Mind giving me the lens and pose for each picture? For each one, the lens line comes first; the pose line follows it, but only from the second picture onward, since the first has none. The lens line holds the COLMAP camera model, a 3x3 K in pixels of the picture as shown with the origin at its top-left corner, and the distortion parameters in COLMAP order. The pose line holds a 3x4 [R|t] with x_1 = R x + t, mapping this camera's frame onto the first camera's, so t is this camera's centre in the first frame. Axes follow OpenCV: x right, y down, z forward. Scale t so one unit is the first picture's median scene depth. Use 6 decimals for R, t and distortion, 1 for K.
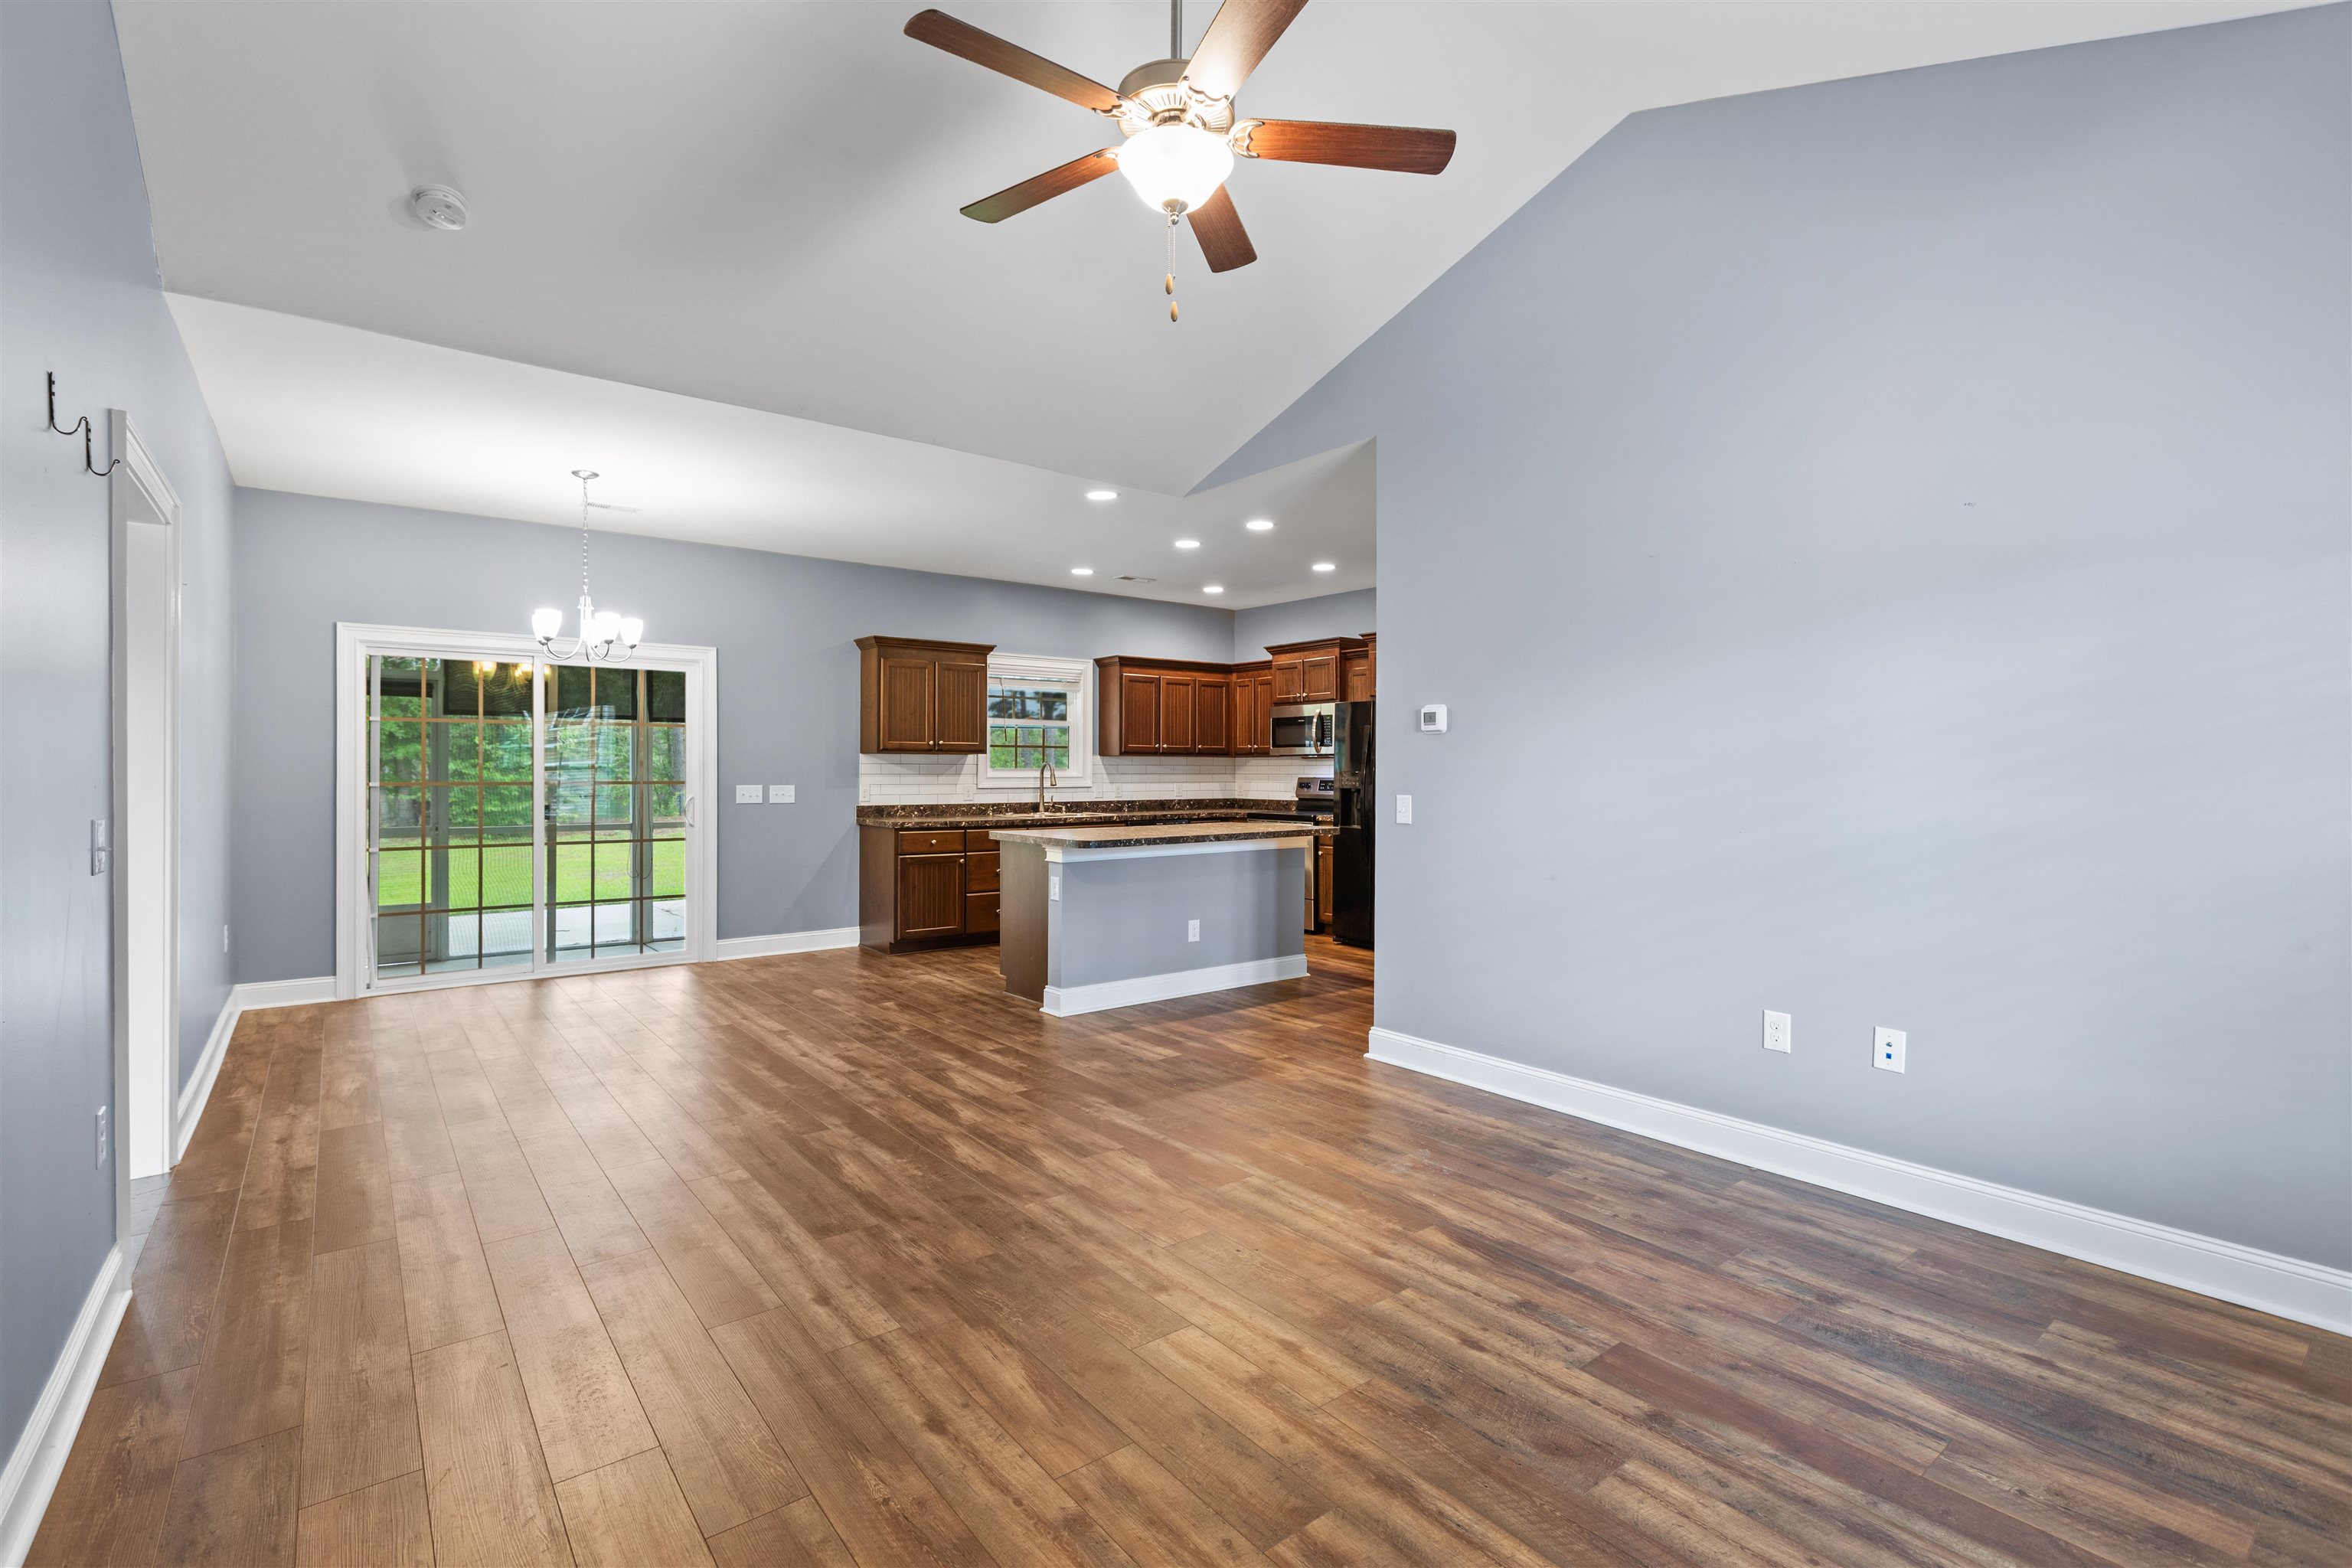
lens RADIAL K [[1046.2, 0, 1160.6], [0, 1046.2, 772.8], [0, 0, 1]] dist [0.006372, -0.002840]
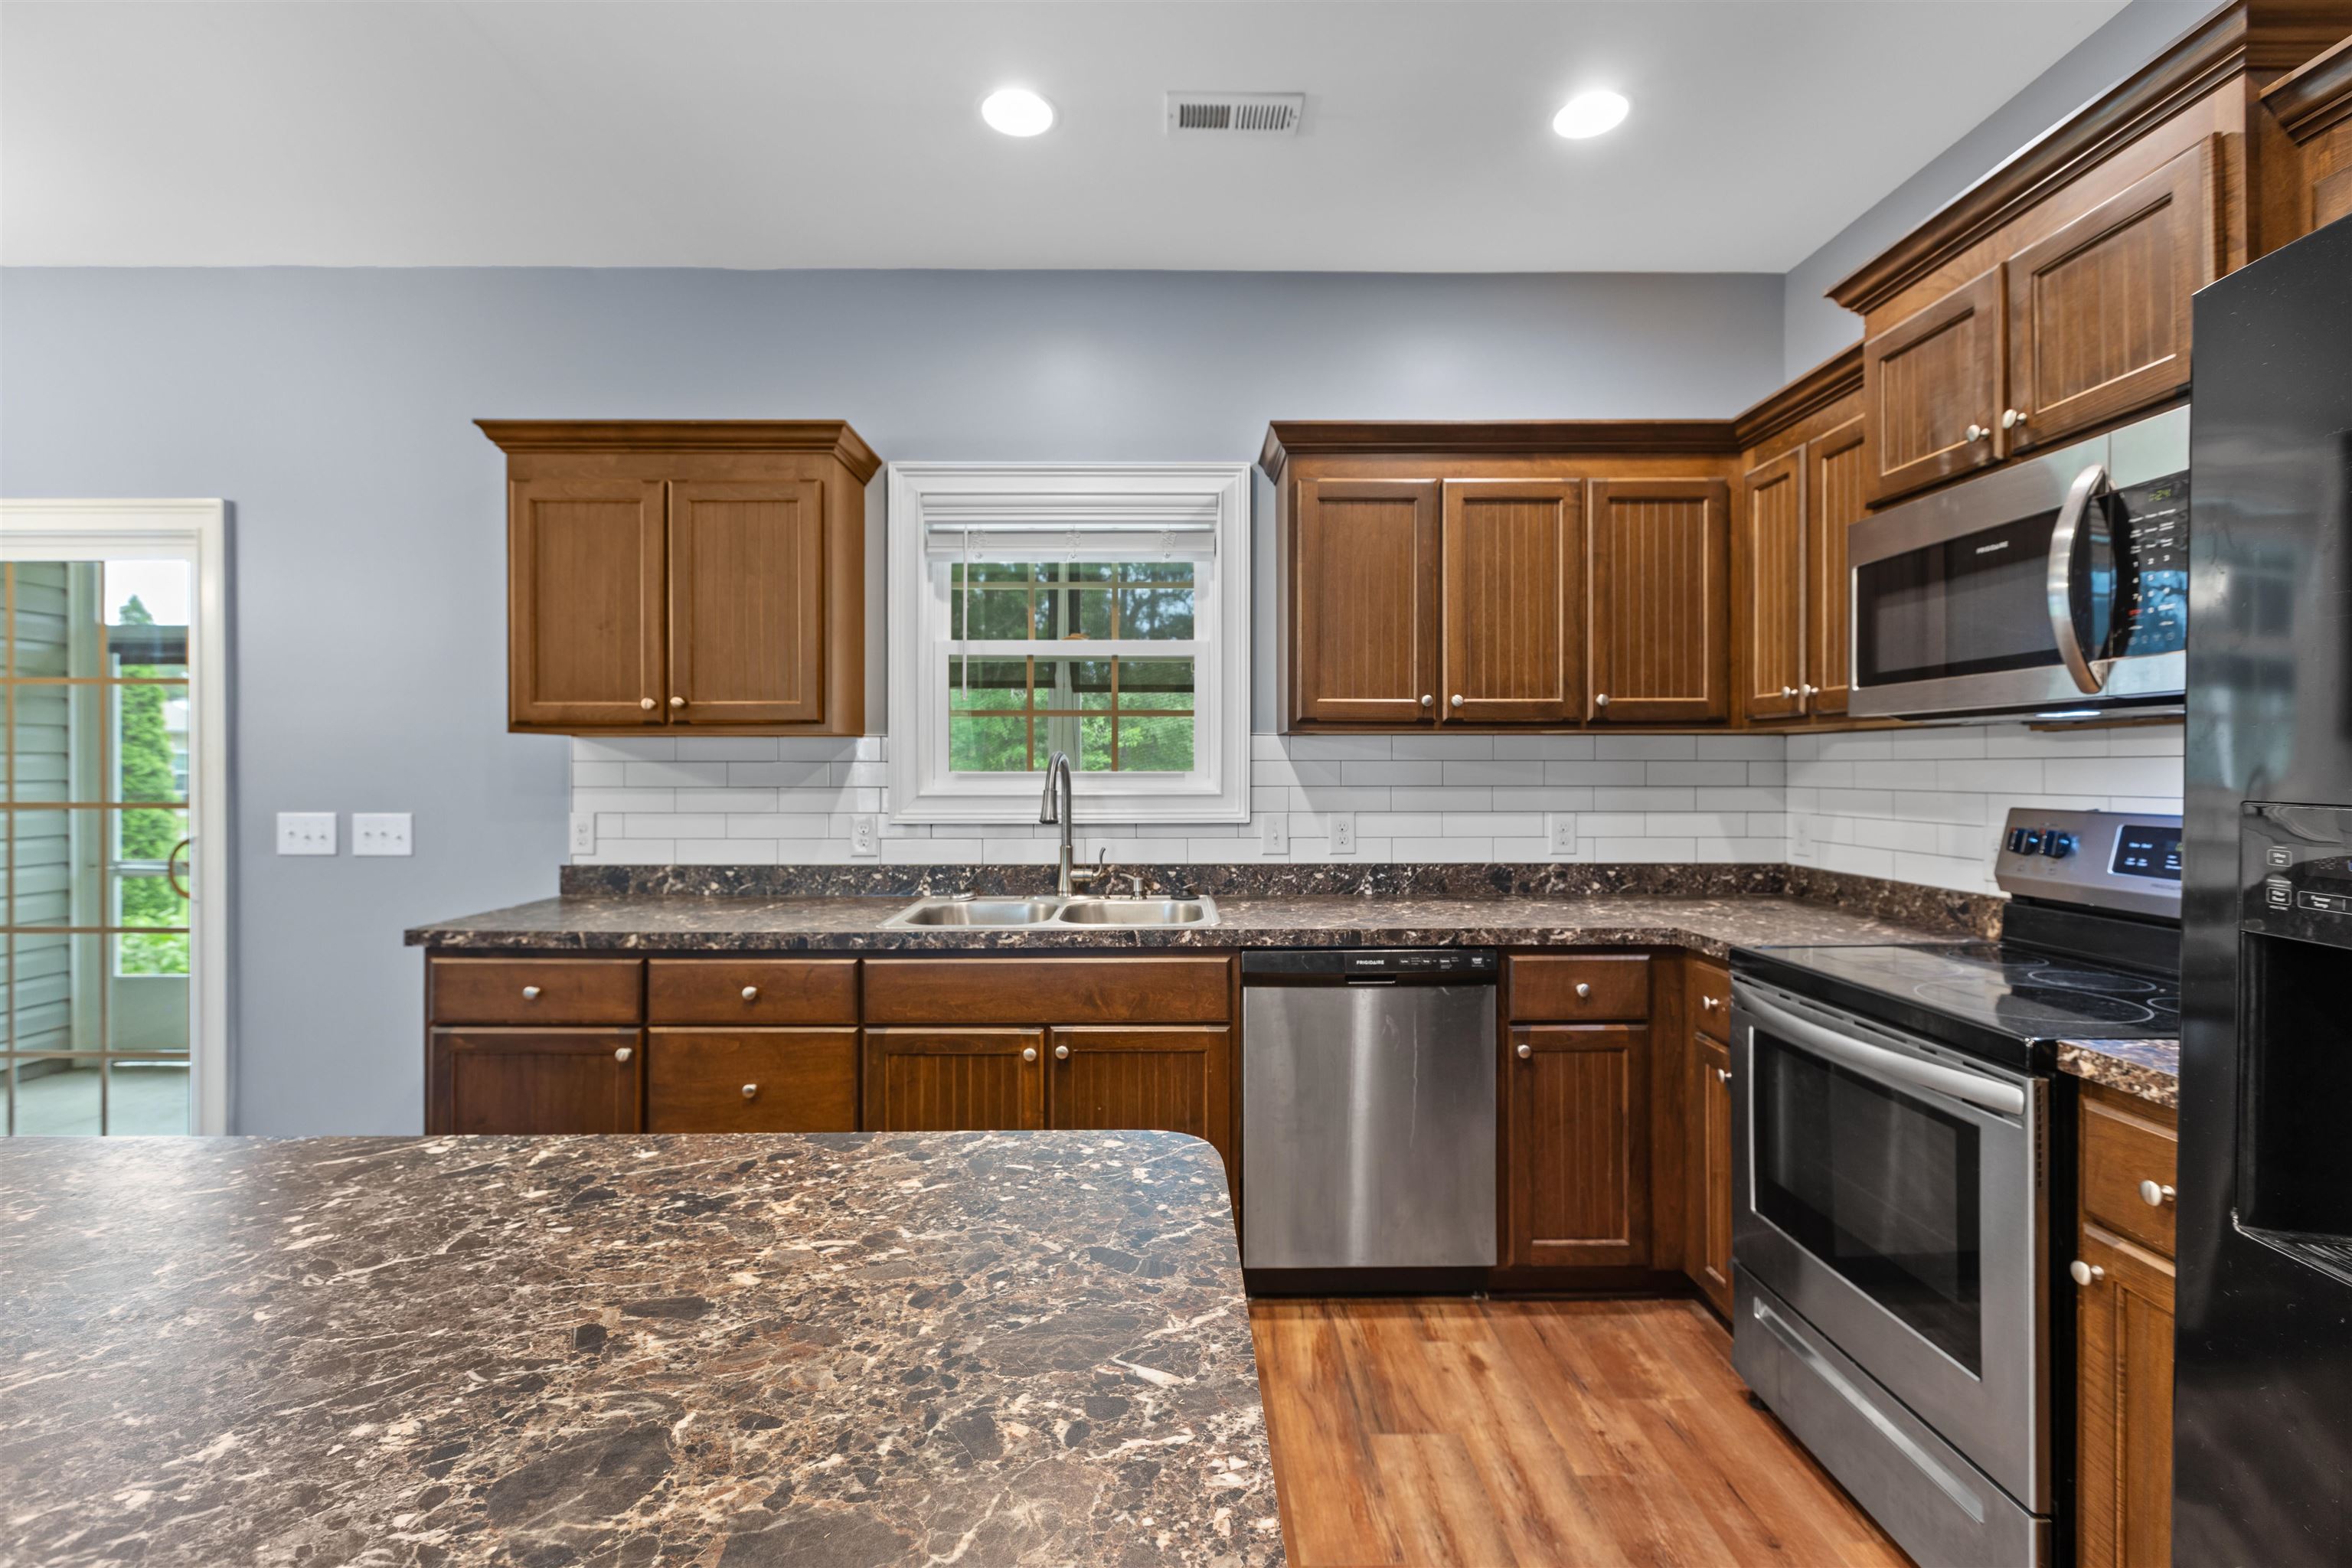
lens RADIAL K [[1046.2, 0, 1179.4], [0, 1046.2, 765.4], [0, 0, 1]] dist [0.006372, -0.002840]
pose [[0.796284, -0.001675, -0.604920, 0.156413], [0.000141, 0.999997, -0.002583, -0.006403], [0.604922, 0.001972, 0.796282, 0.862894]]
